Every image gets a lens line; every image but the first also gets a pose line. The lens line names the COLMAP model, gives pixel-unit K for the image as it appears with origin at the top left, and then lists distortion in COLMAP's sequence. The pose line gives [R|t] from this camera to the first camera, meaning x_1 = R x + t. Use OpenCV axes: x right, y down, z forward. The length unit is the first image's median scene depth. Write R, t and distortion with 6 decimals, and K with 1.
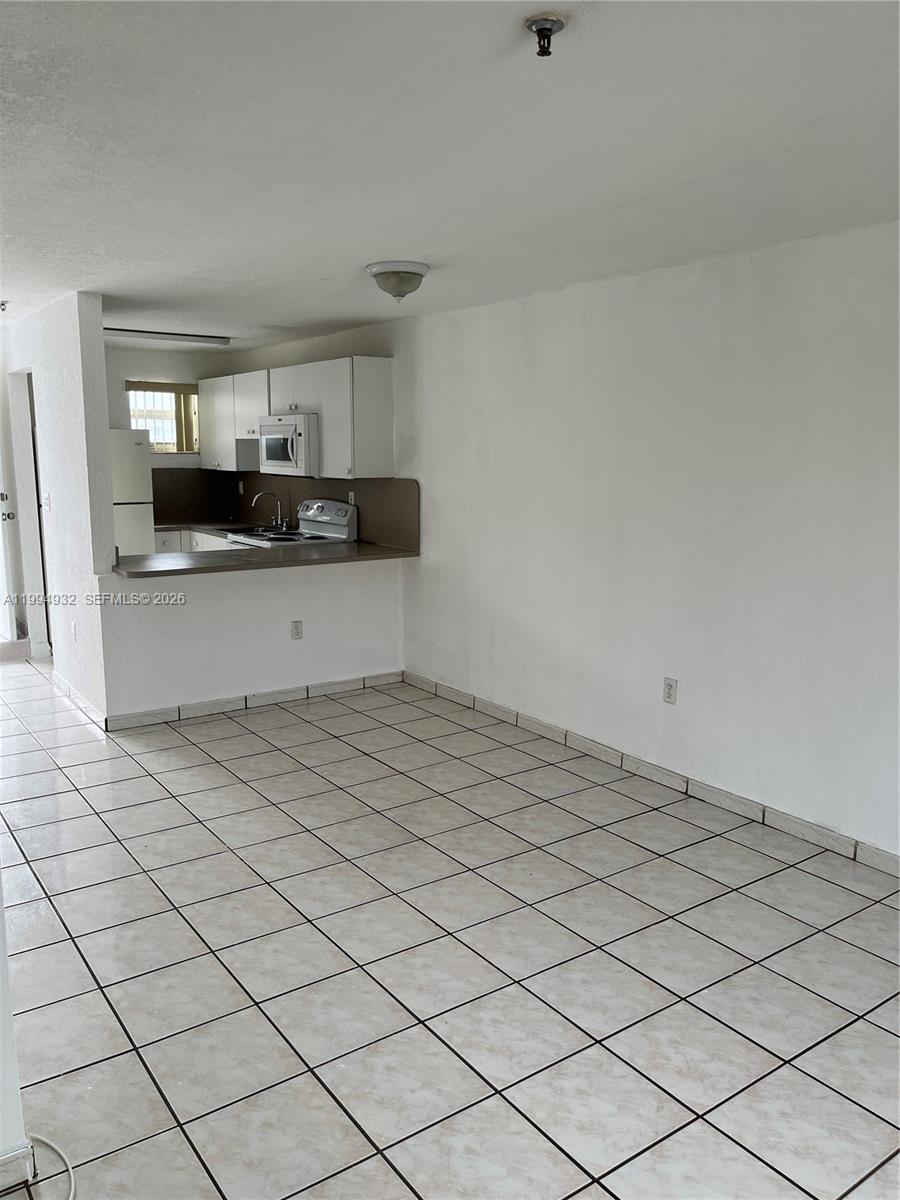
lens RADIAL K [[907.8, 0, 452.9], [0, 907.8, 607.4], [0, 0, 1]] dist [0.066179, -0.129589]
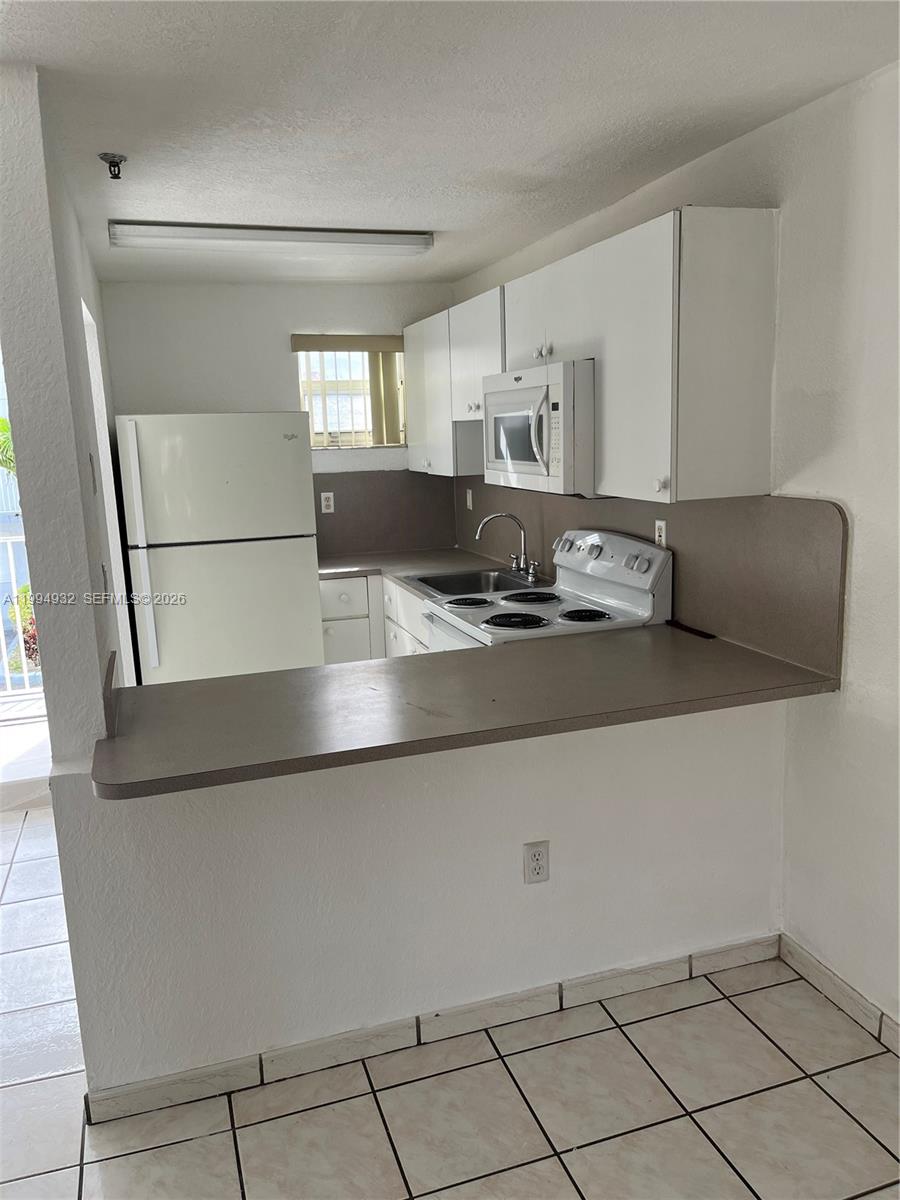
lens RADIAL K [[907.8, 0, 452.9], [0, 907.8, 607.4], [0, 0, 1]] dist [0.066179, -0.129589]
pose [[0.955386, 0.017463, -0.294845, -0.074753], [-0.009967, 0.999588, 0.026905, -0.094089], [0.295193, -0.022766, 0.955166, 0.512246]]
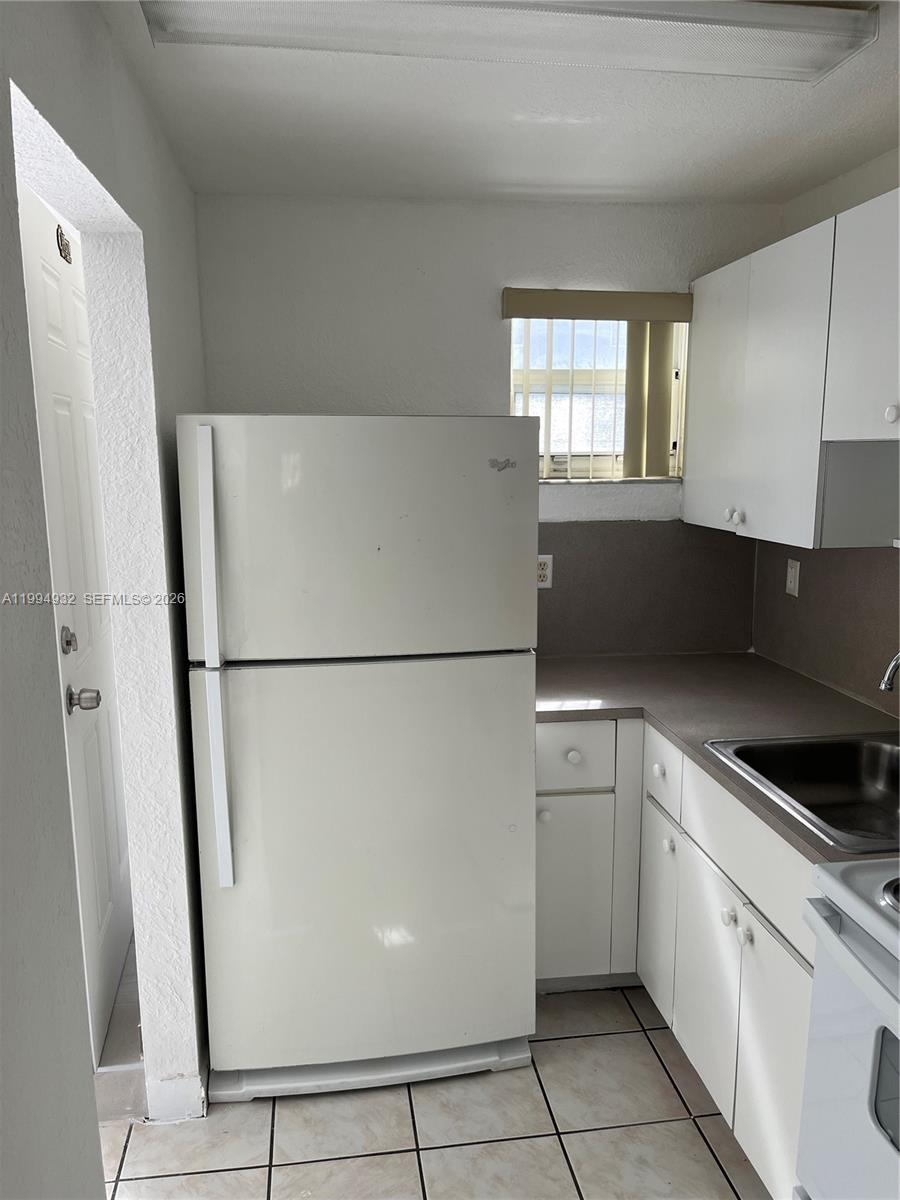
lens RADIAL K [[907.8, 0, 452.9], [0, 907.8, 607.4], [0, 0, 1]] dist [0.066179, -0.129589]
pose [[0.887954, 0.062236, -0.455702, -0.237938], [-0.063415, 0.997906, 0.012719, -0.147169], [0.455540, 0.017605, 0.890041, 0.794610]]
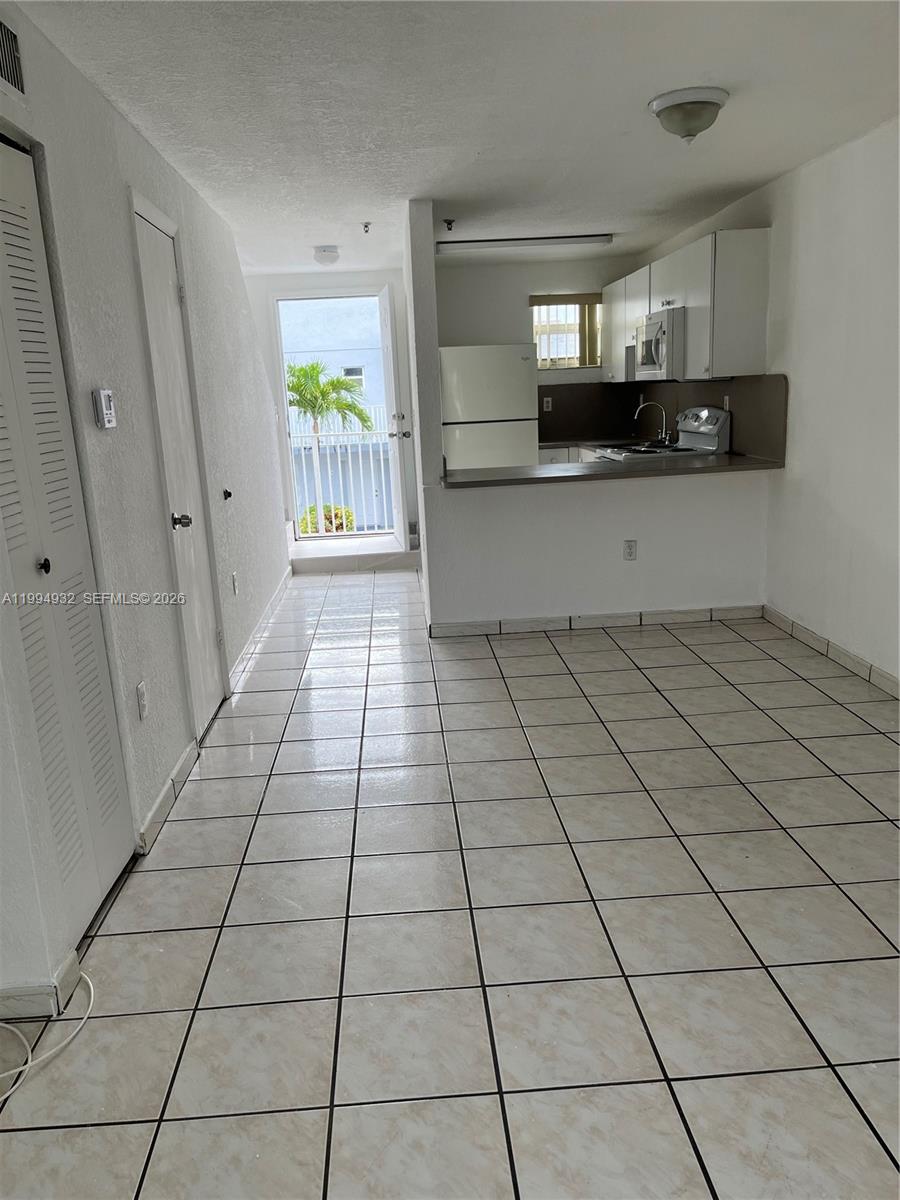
lens RADIAL K [[916.3, 0, 434.8], [0, 916.3, 603.3], [0, 0, 1]] dist [0.066980, -0.056253]
pose [[0.840643, 0.076674, -0.536135, 0.143860], [-0.039562, 0.995977, 0.080407, 0.010329], [0.540143, -0.046383, 0.840294, 0.101263]]
